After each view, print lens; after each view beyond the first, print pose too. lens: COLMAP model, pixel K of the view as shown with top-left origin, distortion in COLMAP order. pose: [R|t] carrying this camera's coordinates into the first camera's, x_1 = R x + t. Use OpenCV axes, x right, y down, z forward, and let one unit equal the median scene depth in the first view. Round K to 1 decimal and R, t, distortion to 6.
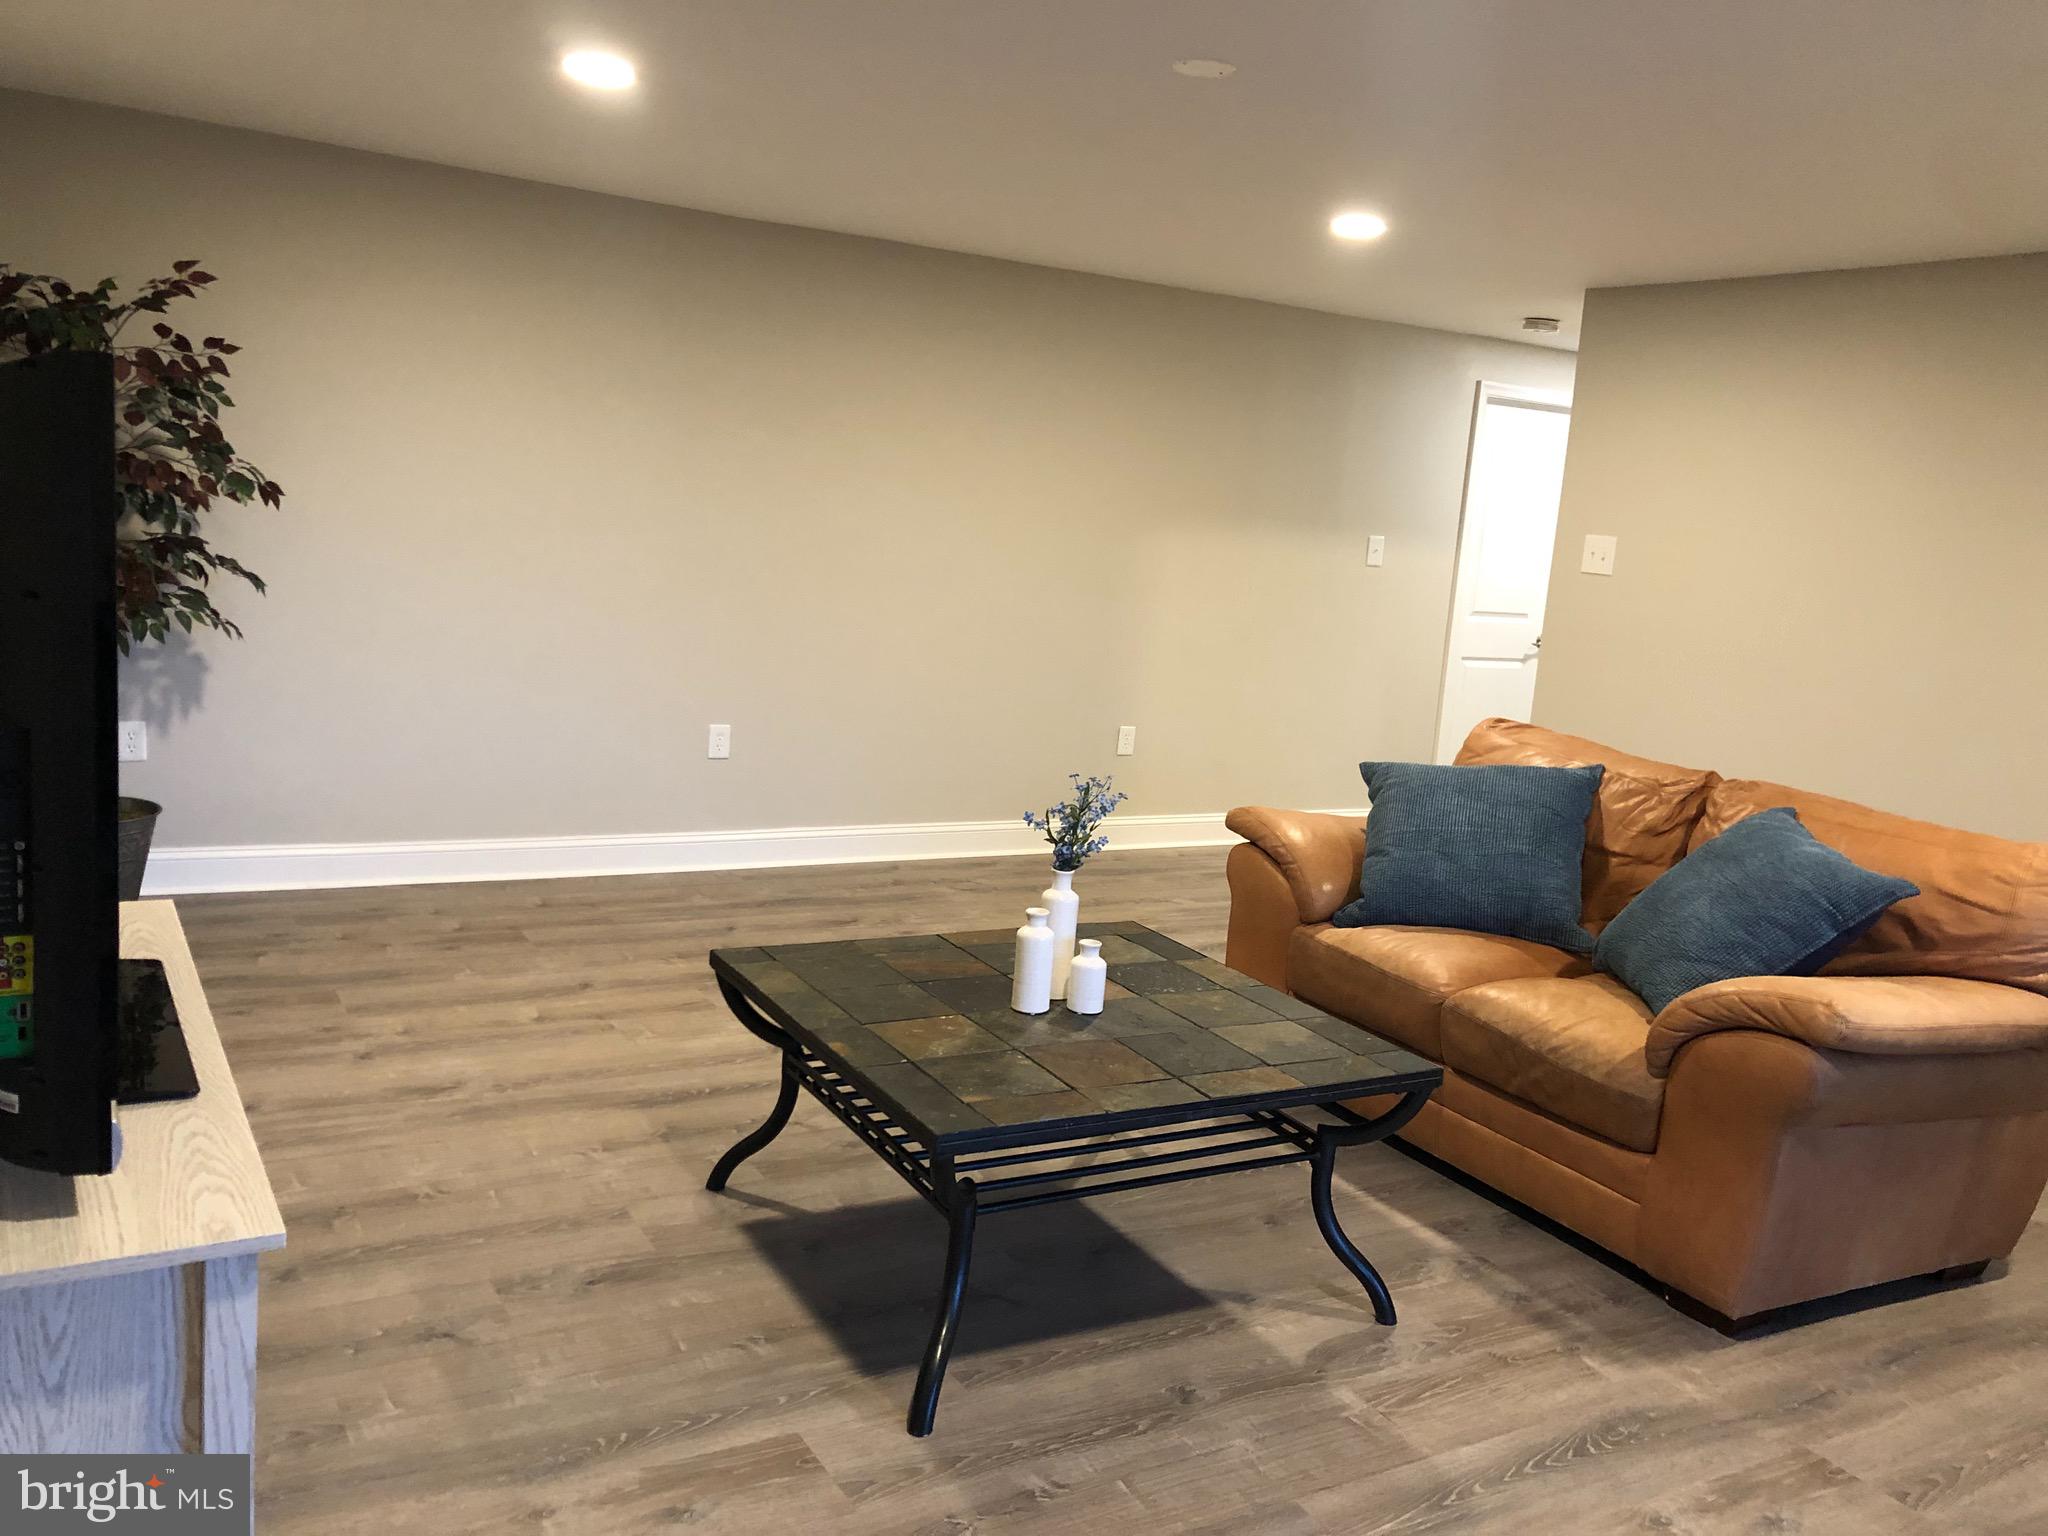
lens RADIAL K [[1673.2, 0, 1030.7], [0, 1673.2, 769.9], [0, 0, 1]] dist [0.039602, -0.037987]
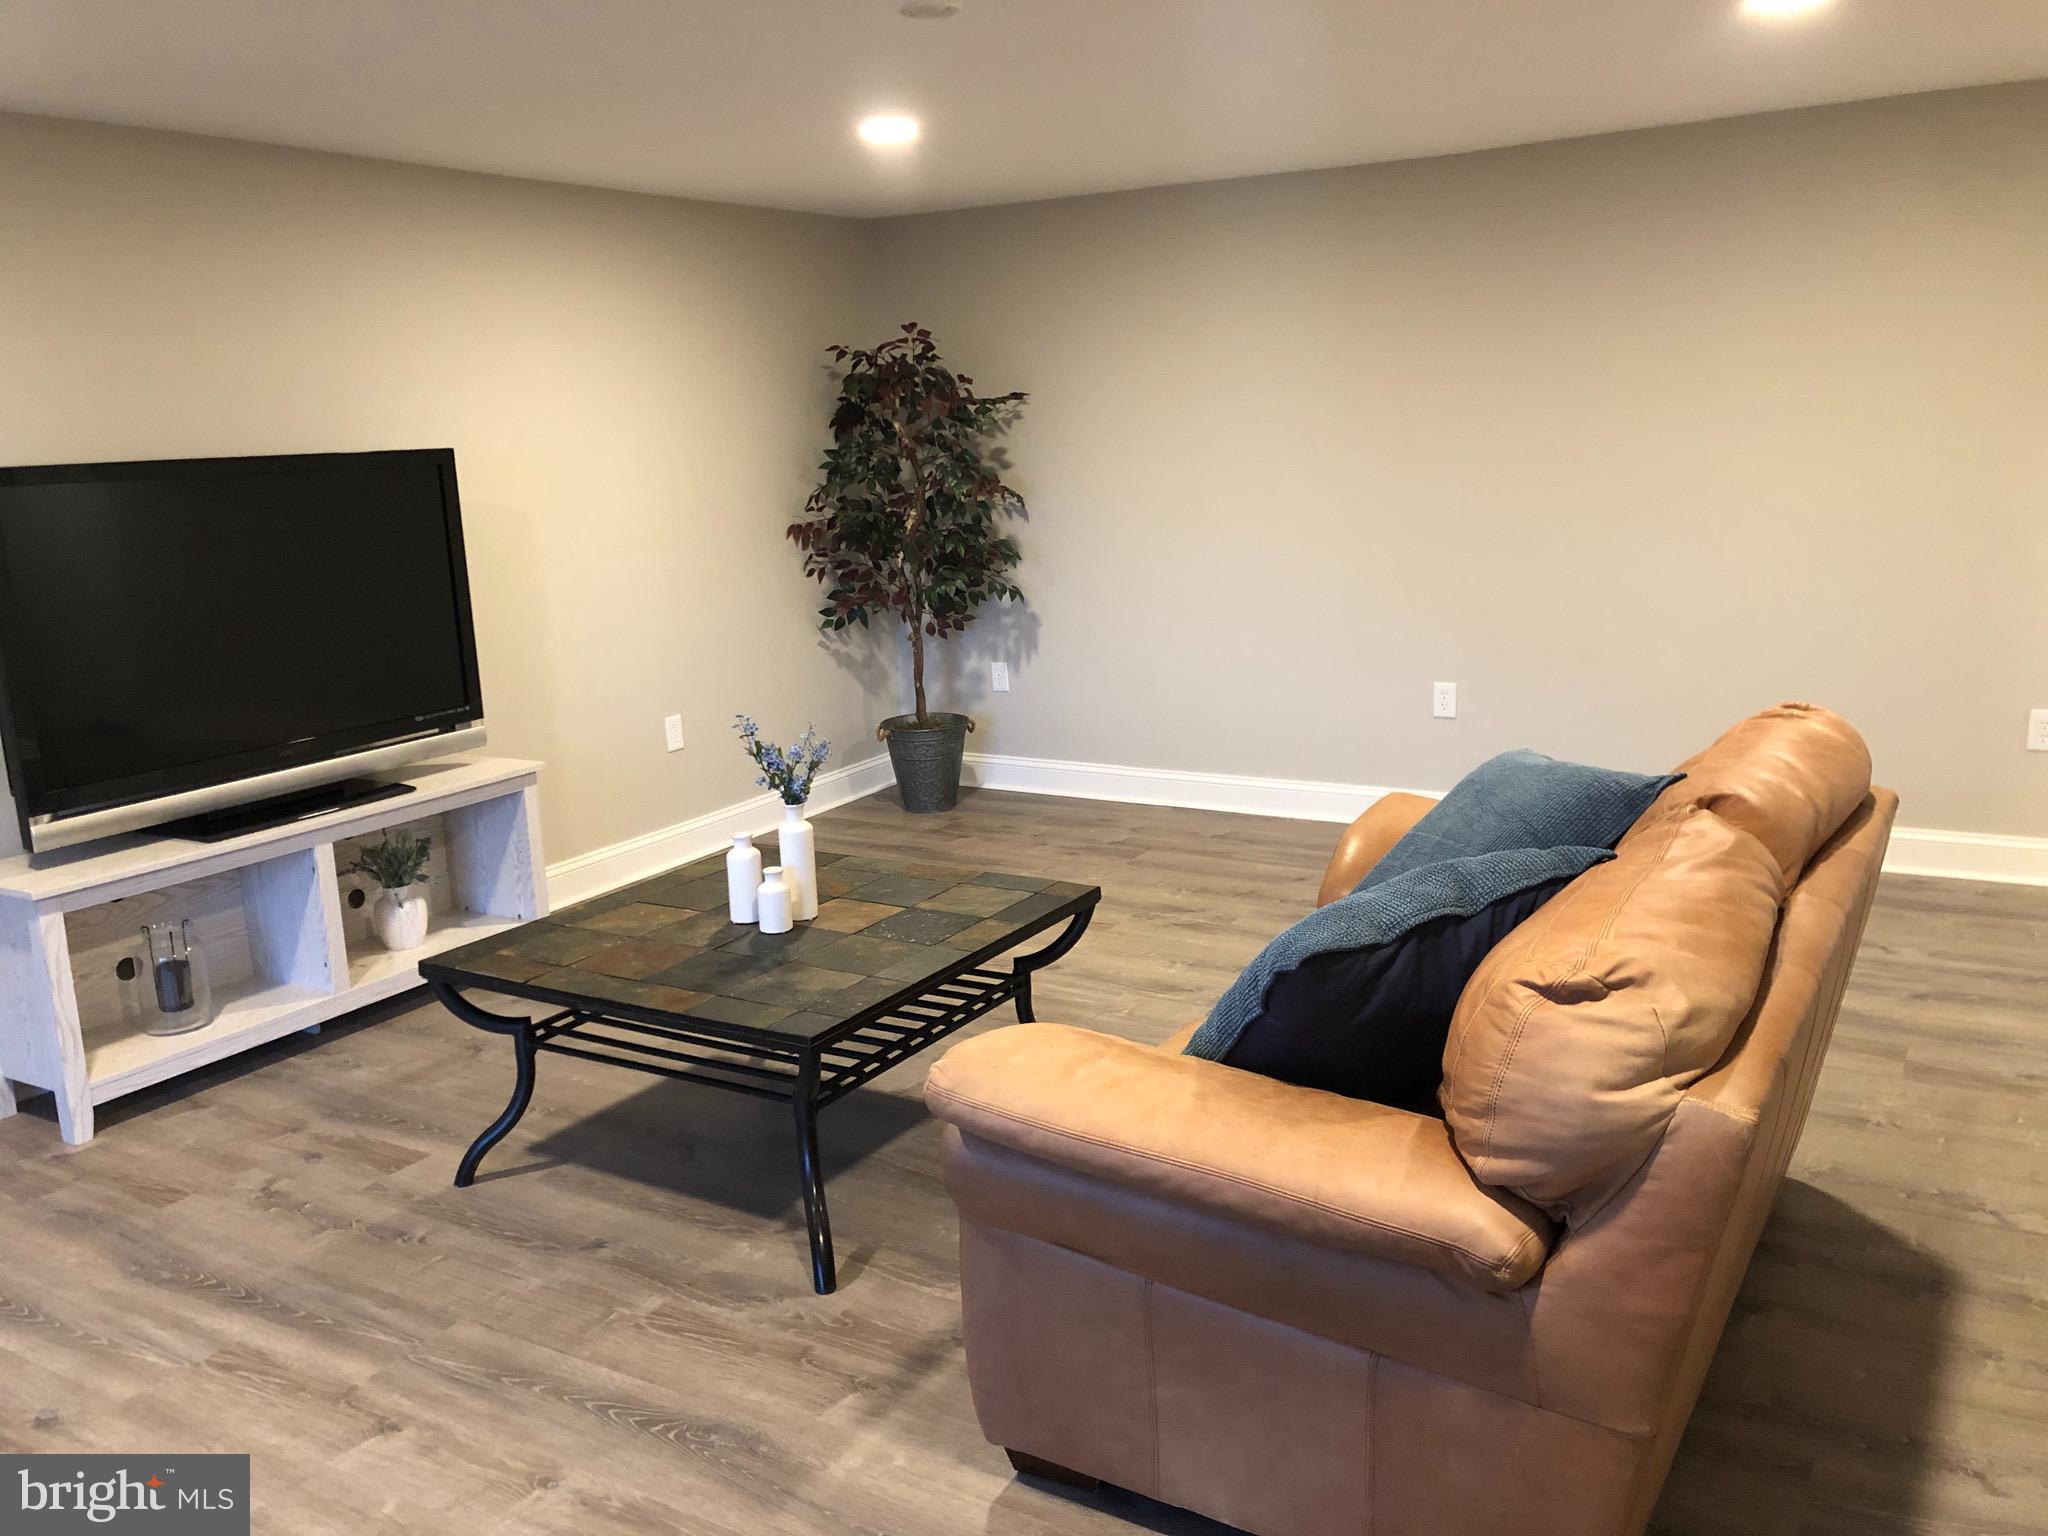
lens RADIAL K [[1673.2, 0, 1024.1], [0, 1673.2, 776.4], [0, 0, 1]] dist [0.039602, -0.037987]
pose [[0.463098, 0.082744, -0.882436, 0.889618], [-0.059098, 0.996300, 0.062407, -0.029613], [0.884334, 0.023250, 0.466275, 0.517826]]
